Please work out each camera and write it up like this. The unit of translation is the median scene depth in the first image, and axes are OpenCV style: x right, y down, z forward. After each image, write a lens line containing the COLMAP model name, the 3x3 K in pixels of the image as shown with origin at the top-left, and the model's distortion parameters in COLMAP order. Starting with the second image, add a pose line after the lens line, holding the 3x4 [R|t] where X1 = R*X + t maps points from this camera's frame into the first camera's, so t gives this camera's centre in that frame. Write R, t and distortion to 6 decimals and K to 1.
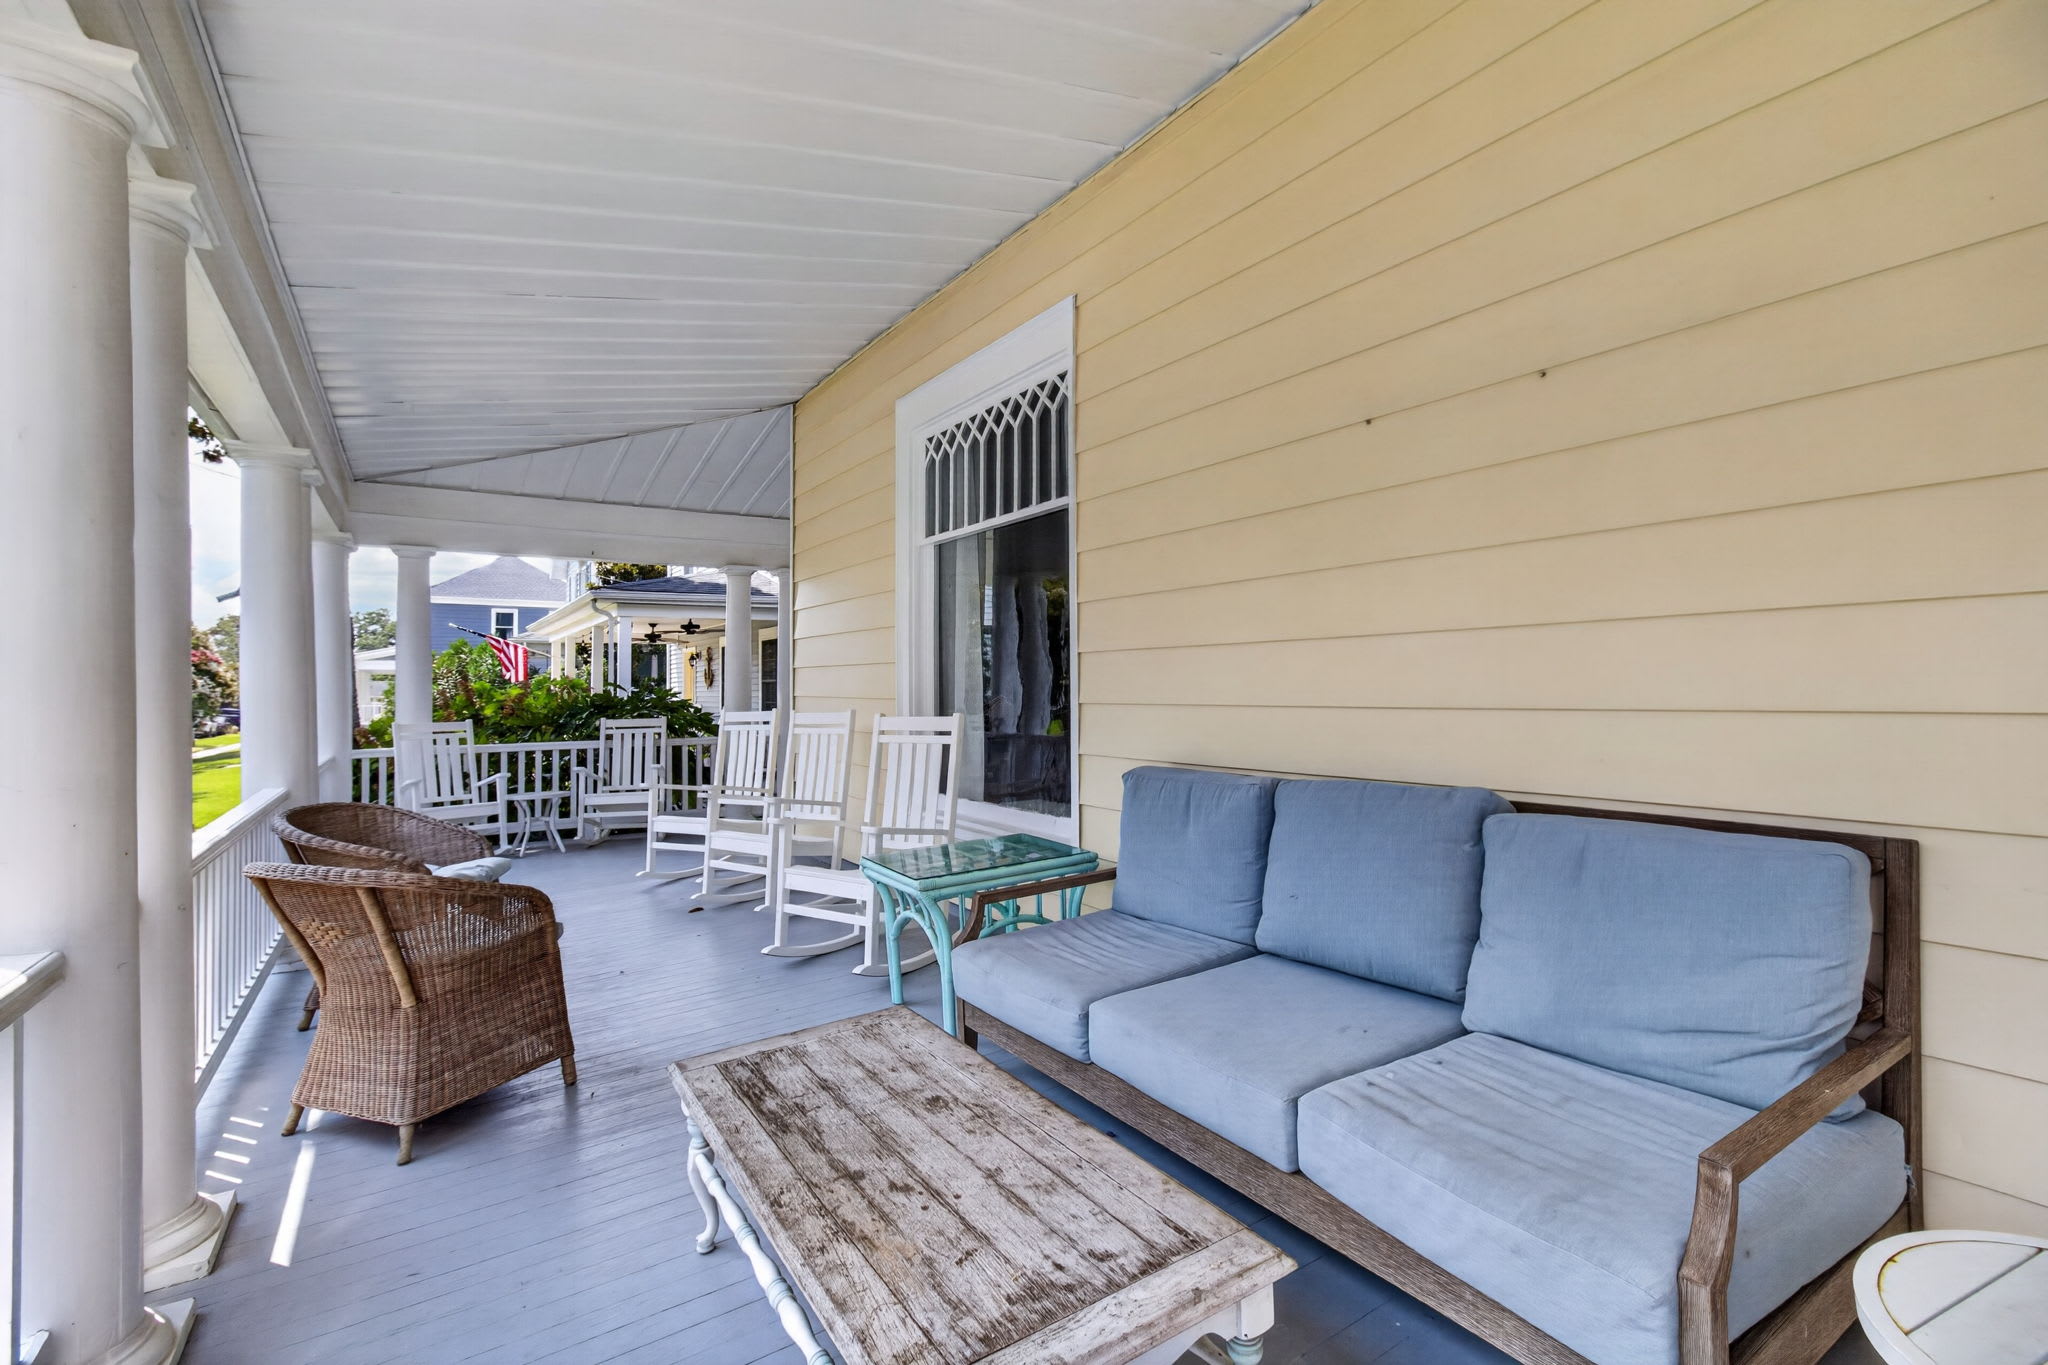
lens RADIAL K [[904.6, 0, 1002.4], [0, 904.6, 674.4], [0, 0, 1]] dist [-0.014183, -0.000079]
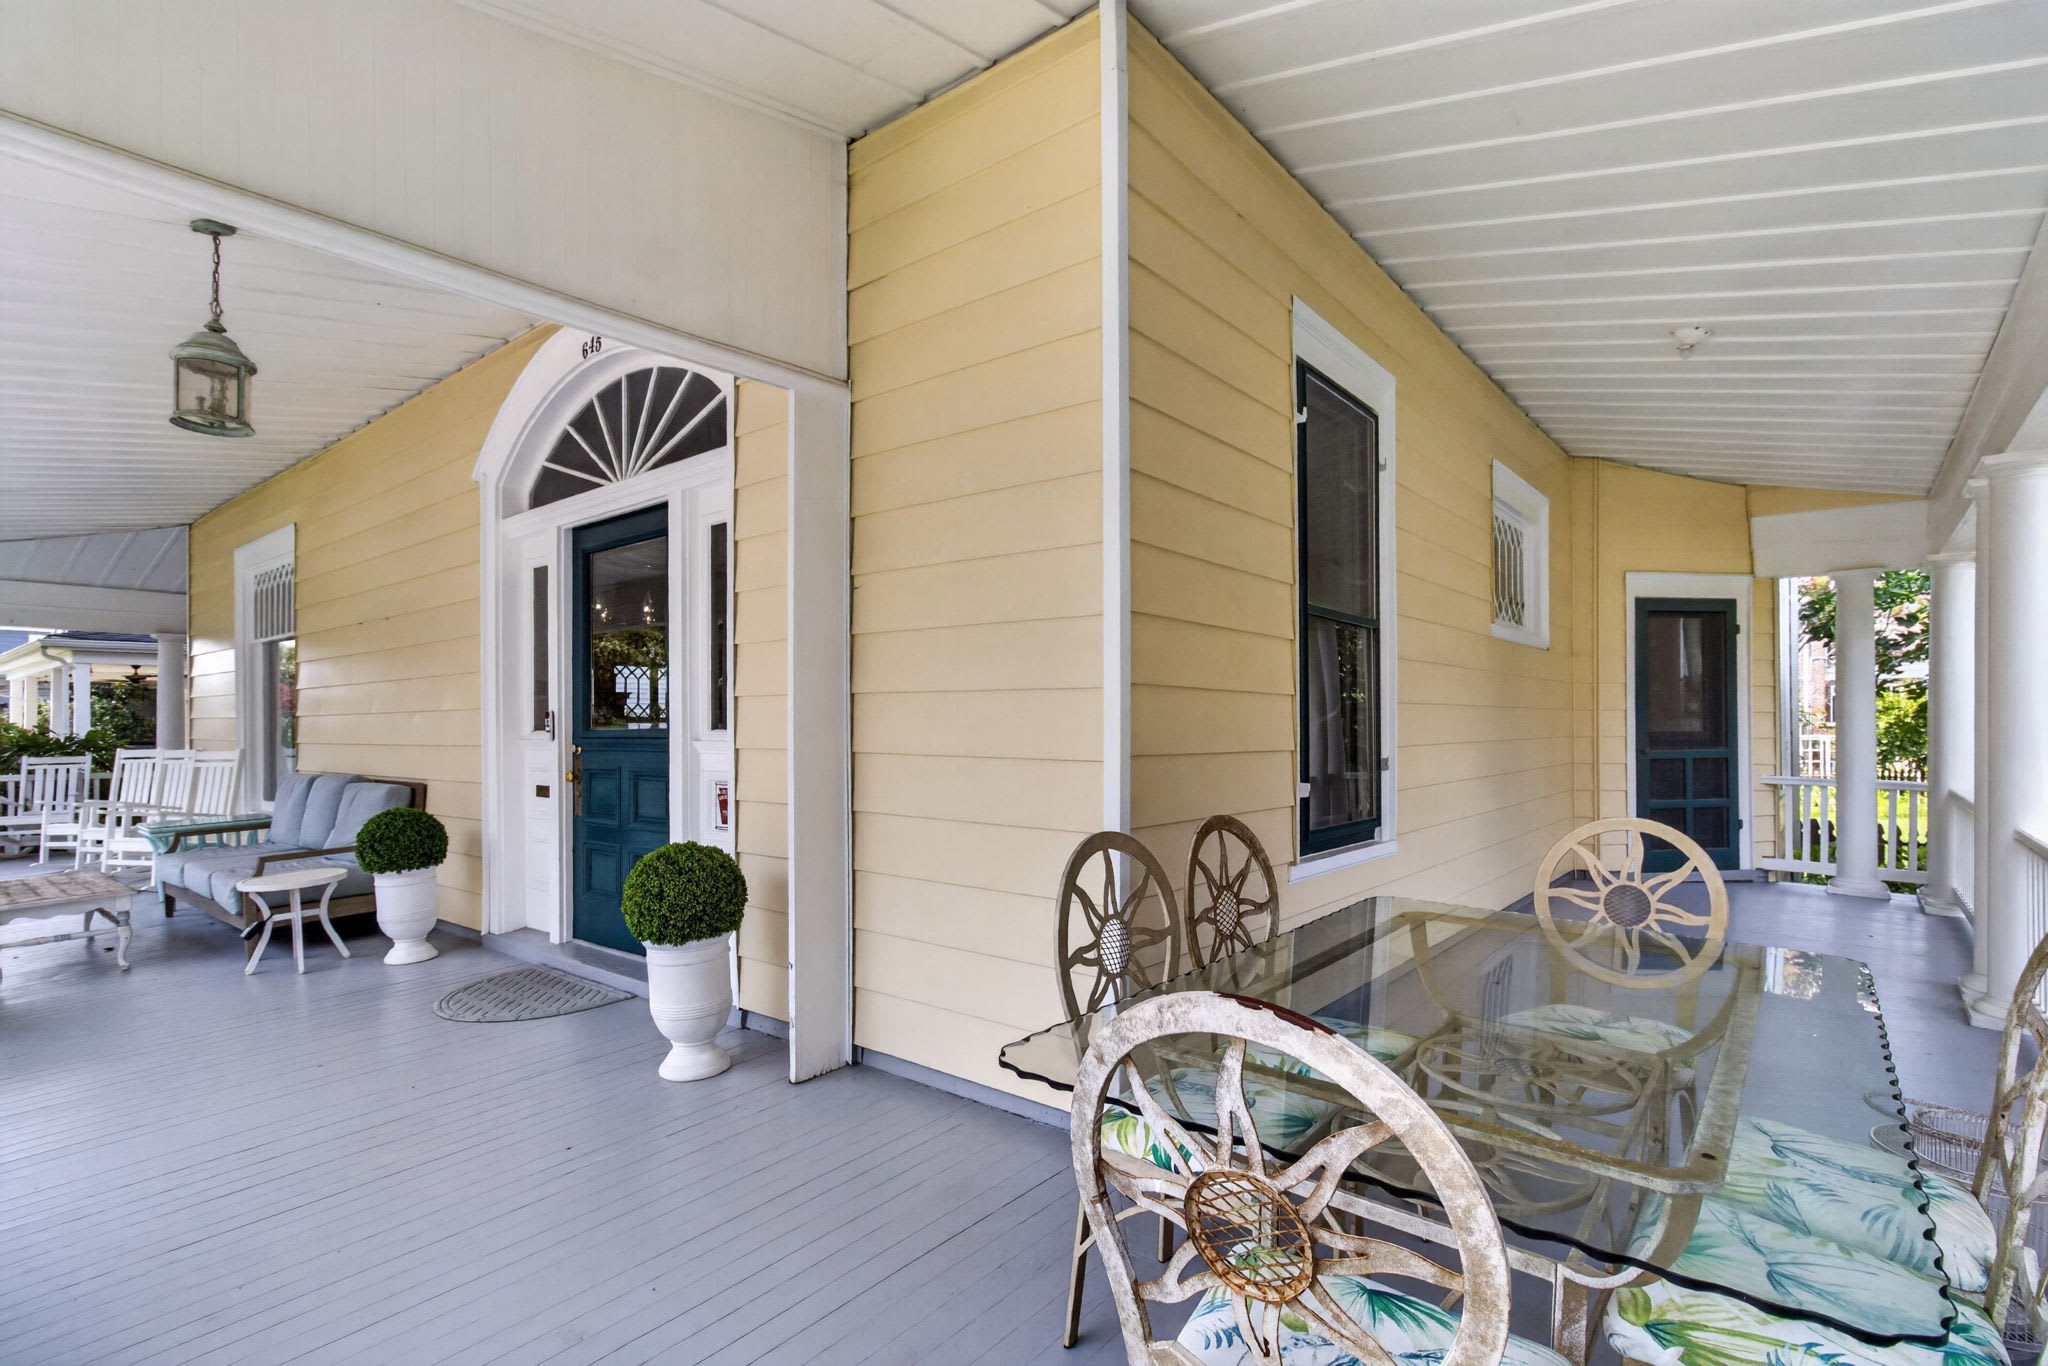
lens RADIAL K [[963.3, 0, 1033.7], [0, 963.3, 731.1], [0, 0, 1]] dist [0.004221, -0.000292]
pose [[0.948499, 0.003065, 0.316766, 0.472396], [-0.008782, 0.999823, 0.016622, -0.020748], [-0.316659, -0.018548, 0.948358, -0.726926]]
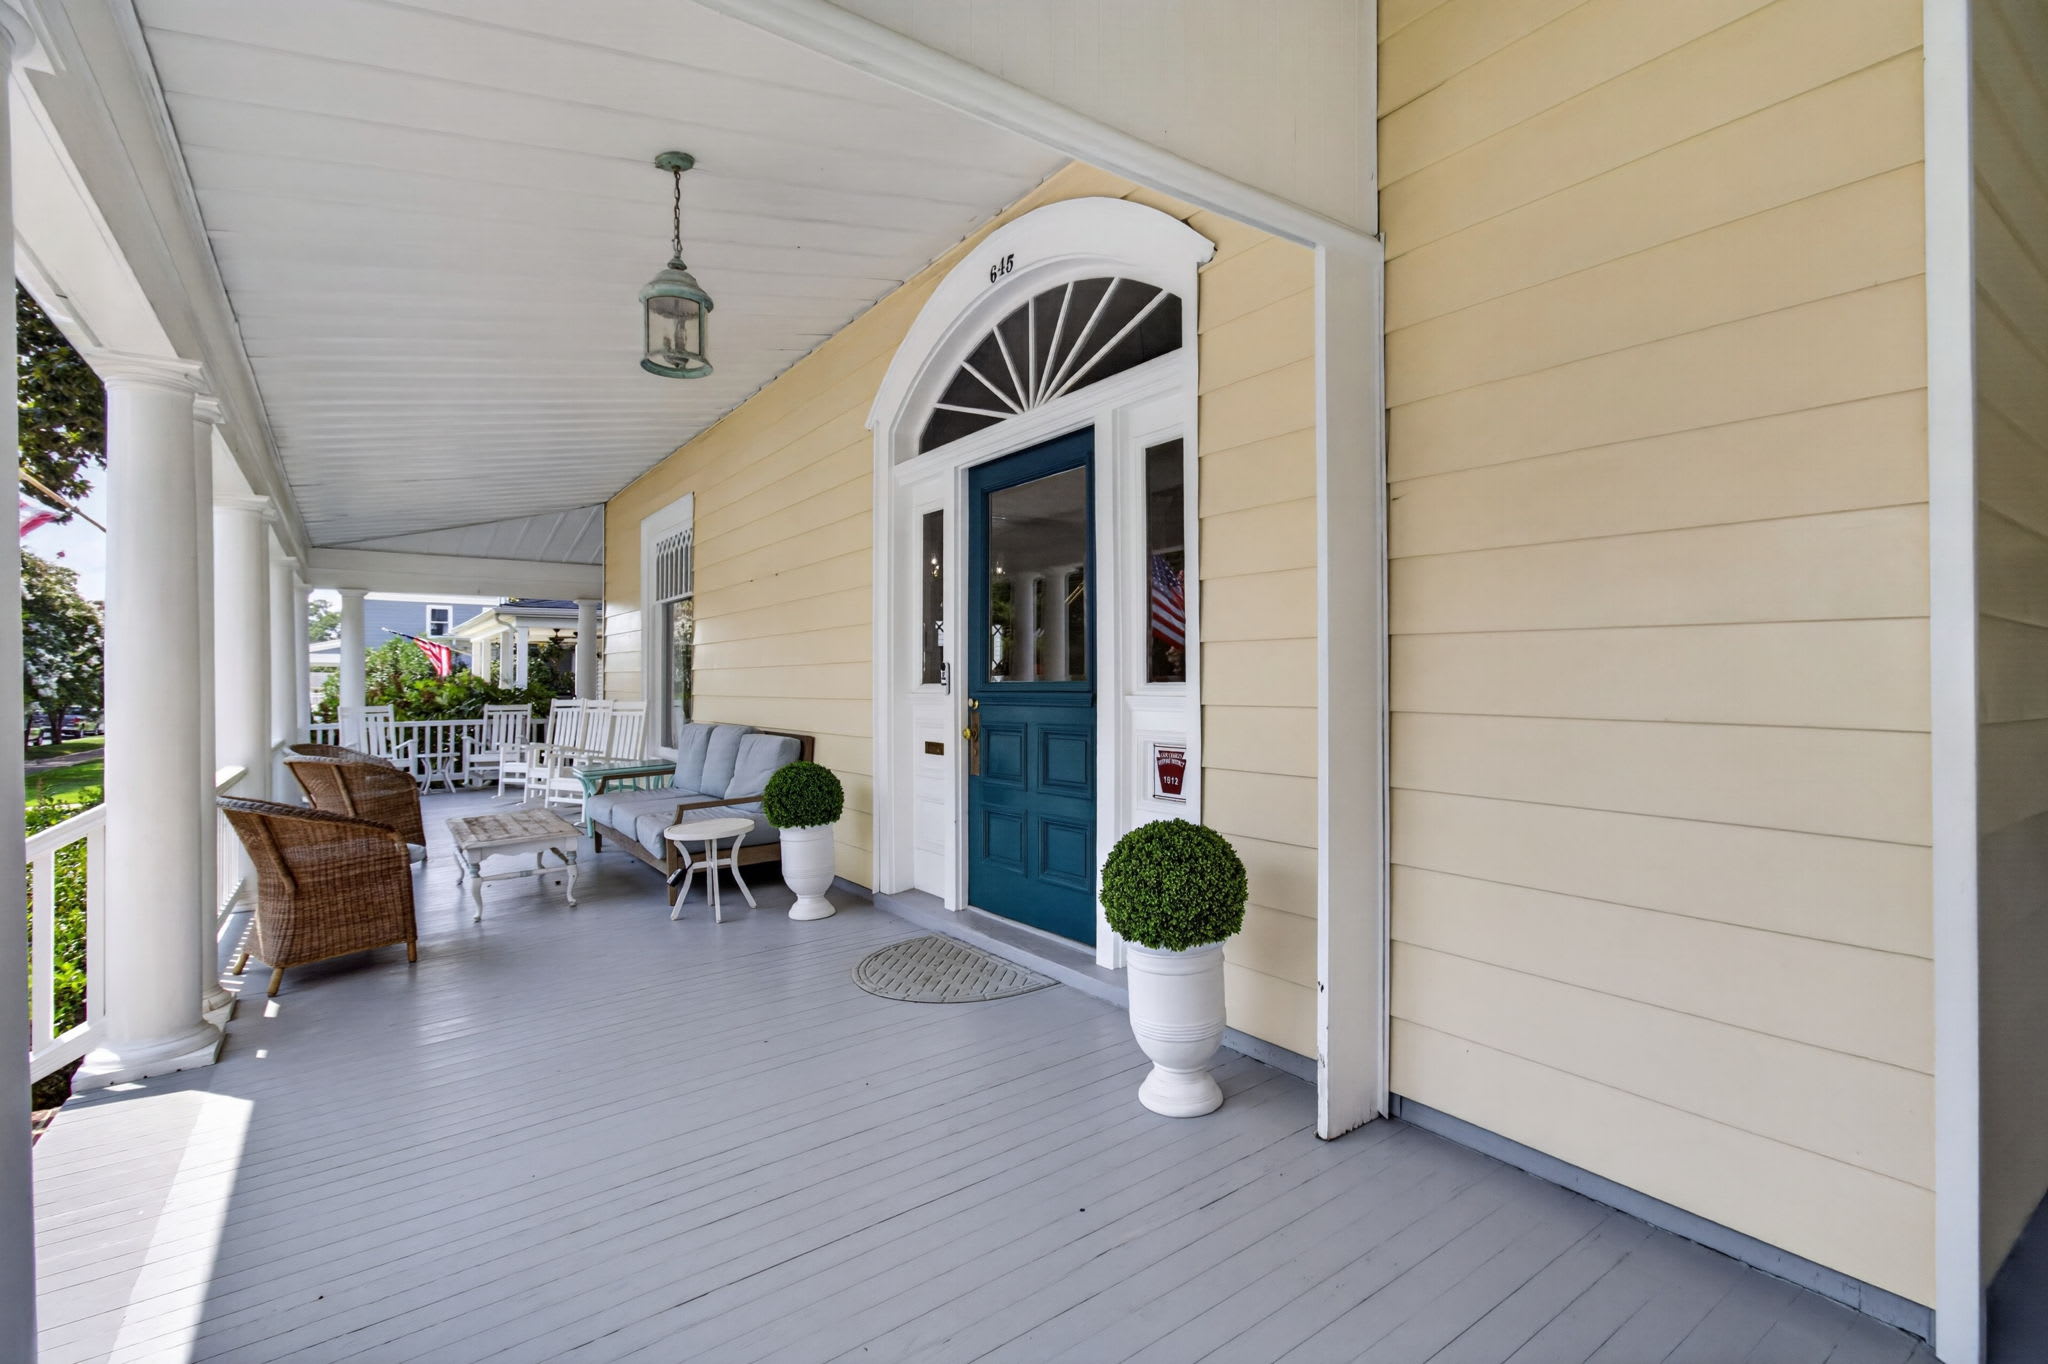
lens RADIAL K [[932.9, 0, 1031.8], [0, 932.9, 672.3], [0, 0, 1]] dist [-0.015098, -0.000028]
pose [[0.998419, 0.006240, 0.055854, 0.380596], [-0.006508, 0.999968, 0.004607, -0.017103], [-0.055823, -0.004963, 0.998428, -0.589486]]
